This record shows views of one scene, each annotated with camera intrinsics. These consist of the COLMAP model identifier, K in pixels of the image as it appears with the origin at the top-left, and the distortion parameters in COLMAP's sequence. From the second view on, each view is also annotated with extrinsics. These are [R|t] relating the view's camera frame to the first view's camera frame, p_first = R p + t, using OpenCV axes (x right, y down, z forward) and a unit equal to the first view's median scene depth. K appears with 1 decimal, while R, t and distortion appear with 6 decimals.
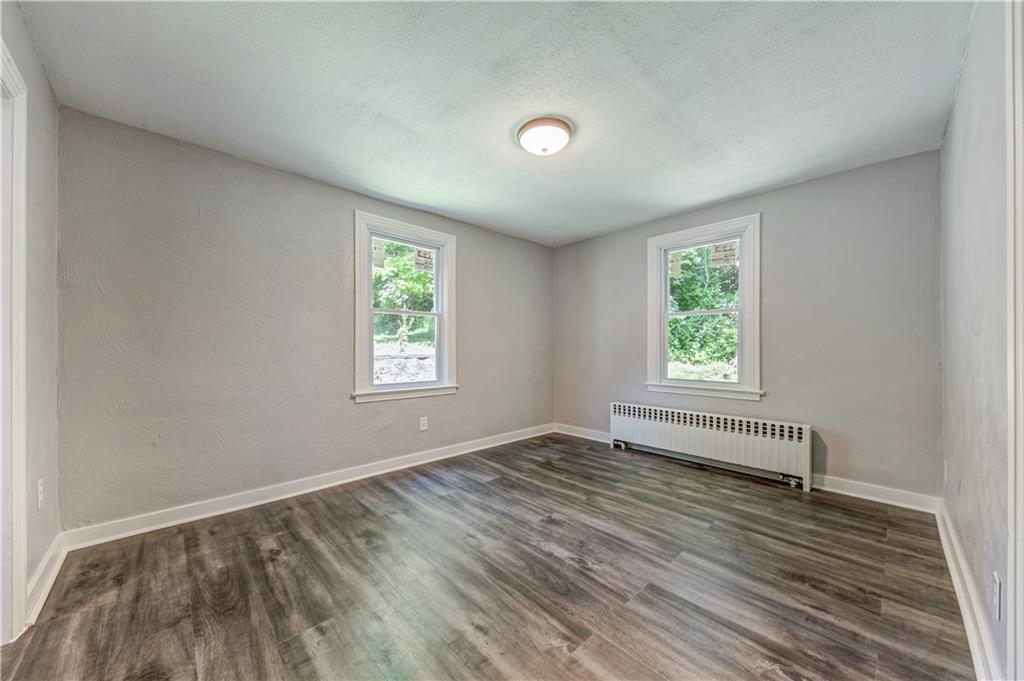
lens RADIAL K [[364.6, 0, 508.9], [0, 364.6, 347.6], [0, 0, 1]] dist [0.006779, -0.002525]
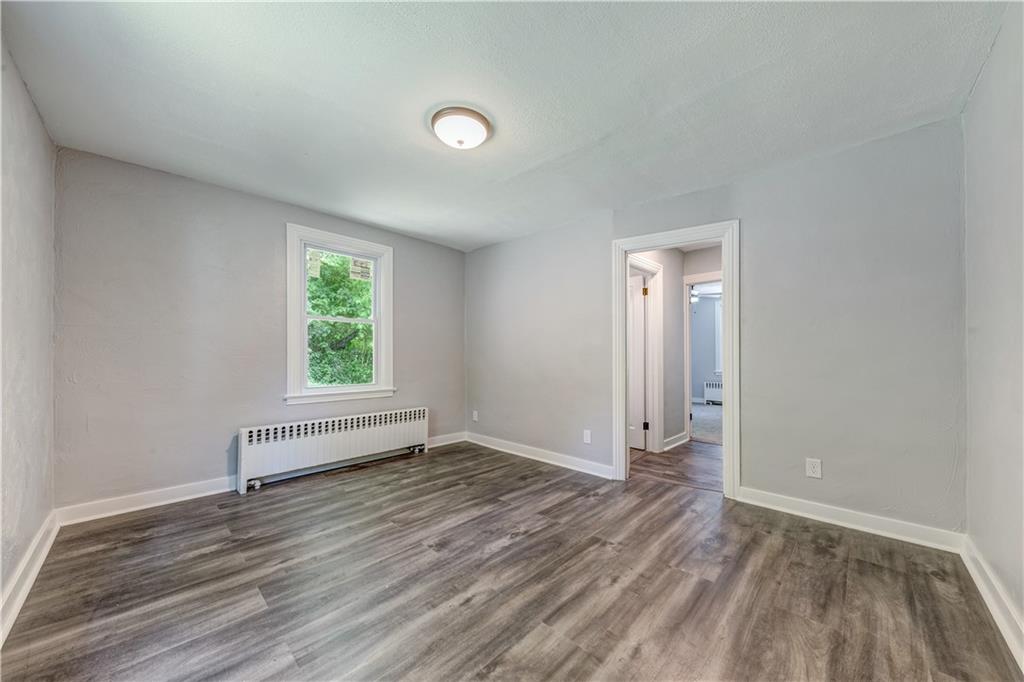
lens RADIAL K [[364.6, 0, 519.5], [0, 364.6, 350.0], [0, 0, 1]] dist [0.006779, -0.002525]
pose [[-0.065458, 0.014795, 0.997746, -0.678250], [-0.003494, 0.999881, -0.015056, 0.005185], [-0.997849, -0.004472, -0.065398, 0.731714]]
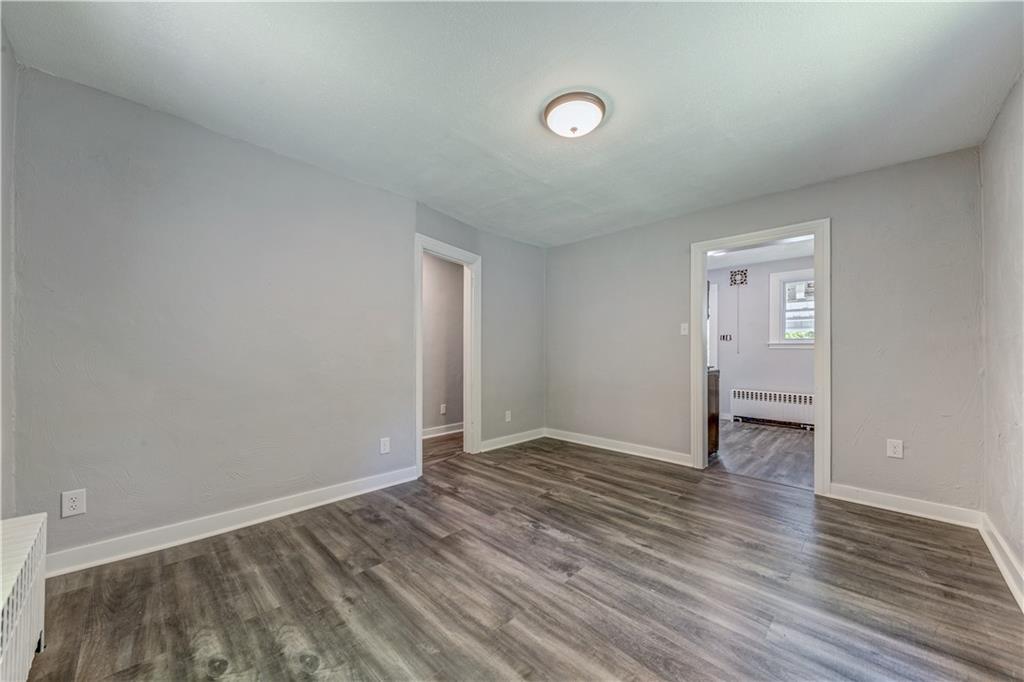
lens RADIAL K [[364.6, 0, 515.6], [0, 364.6, 347.0], [0, 0, 1]] dist [0.006779, -0.002525]
pose [[-0.998798, -0.005089, -0.048745, 0.226611], [-0.004444, 0.999901, -0.013344, 0.004130], [0.048808, -0.013111, -0.998722, 1.516358]]
